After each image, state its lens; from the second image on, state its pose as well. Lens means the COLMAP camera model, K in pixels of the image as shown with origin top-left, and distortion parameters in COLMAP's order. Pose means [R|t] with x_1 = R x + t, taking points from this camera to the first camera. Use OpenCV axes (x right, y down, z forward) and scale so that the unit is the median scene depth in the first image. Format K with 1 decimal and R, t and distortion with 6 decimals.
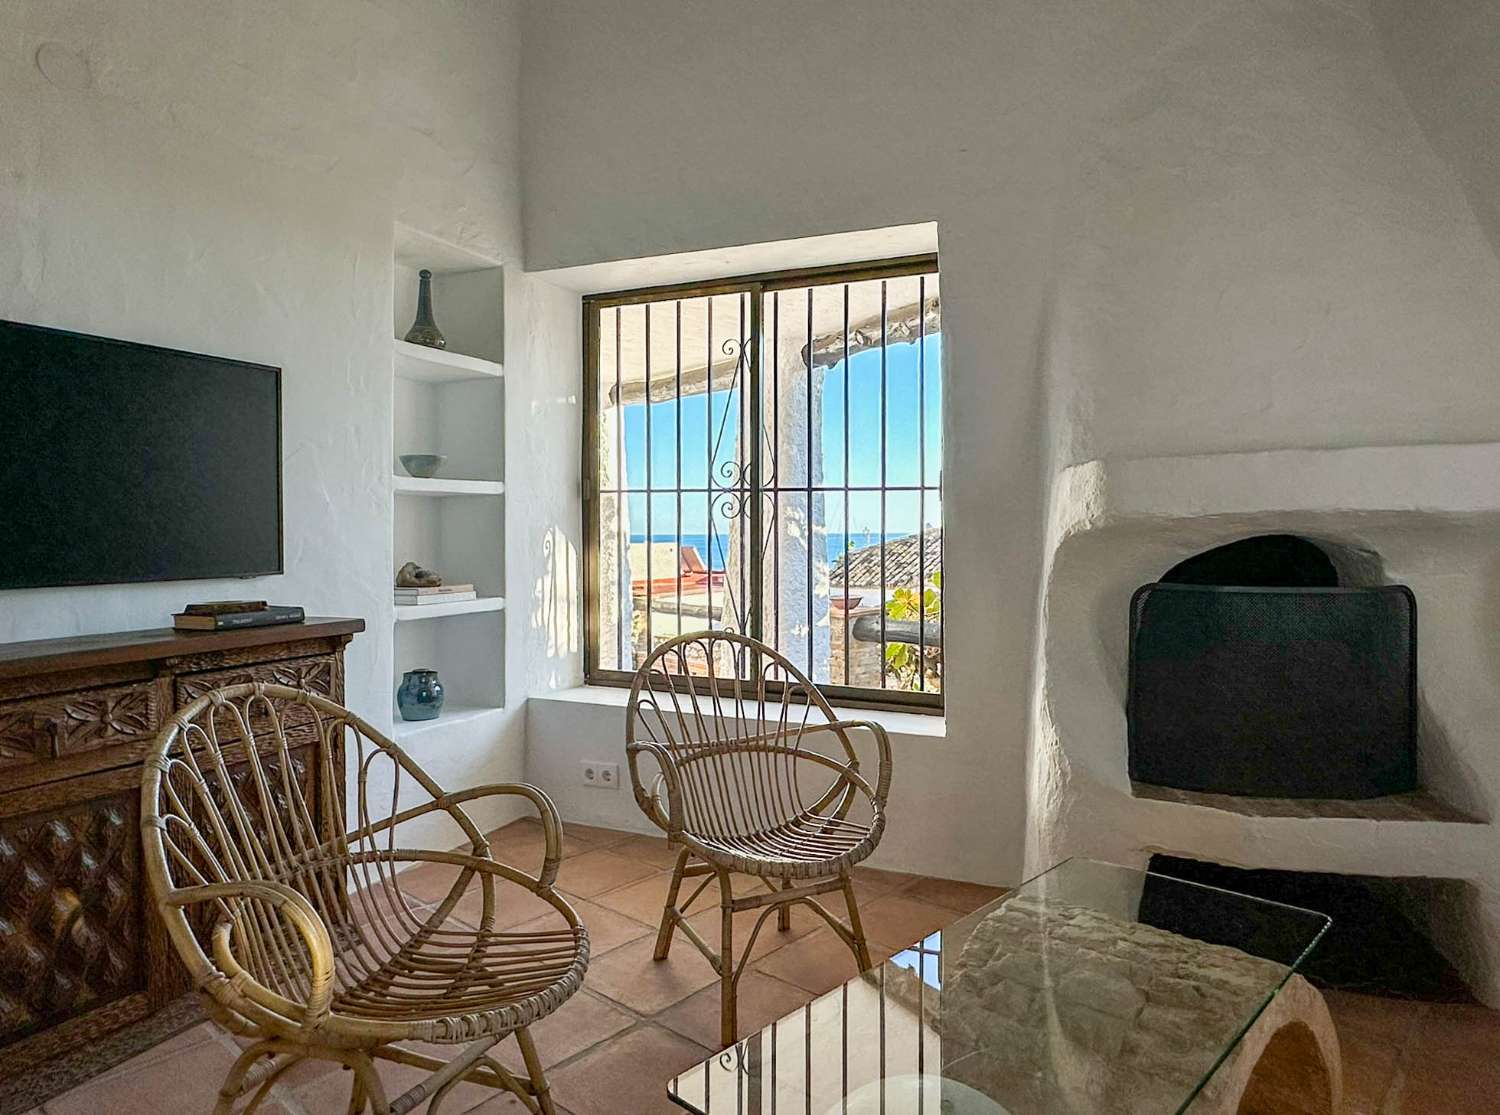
lens RADIAL K [[892.7, 0, 756.8], [0, 892.7, 532.2], [0, 0, 1]] dist [-0.005853, -0.000680]
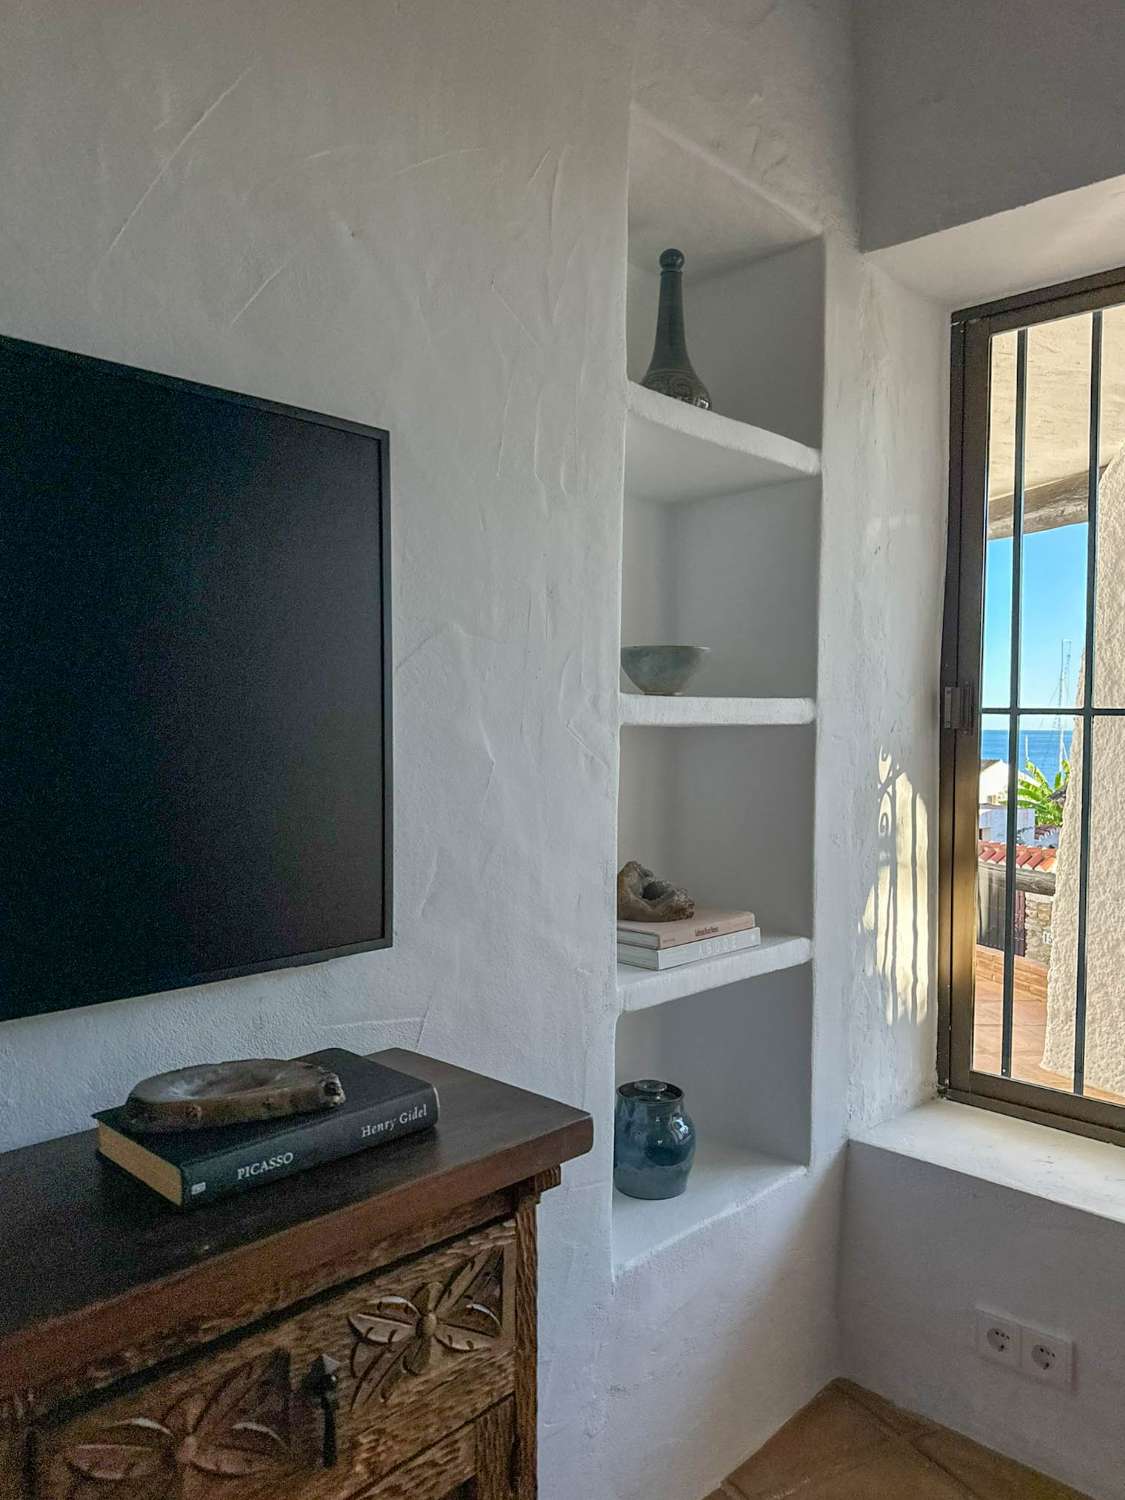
lens RADIAL K [[1057.3, 0, 562.5], [0, 1057.3, 750.0], [0, 0, 1]] dist [0.107165, -0.184578]
pose [[0.937916, 0.014216, -0.346571, -0.224636], [-0.008858, 0.999816, 0.017040, -0.039346], [0.346749, -0.012912, 0.937869, 0.441608]]
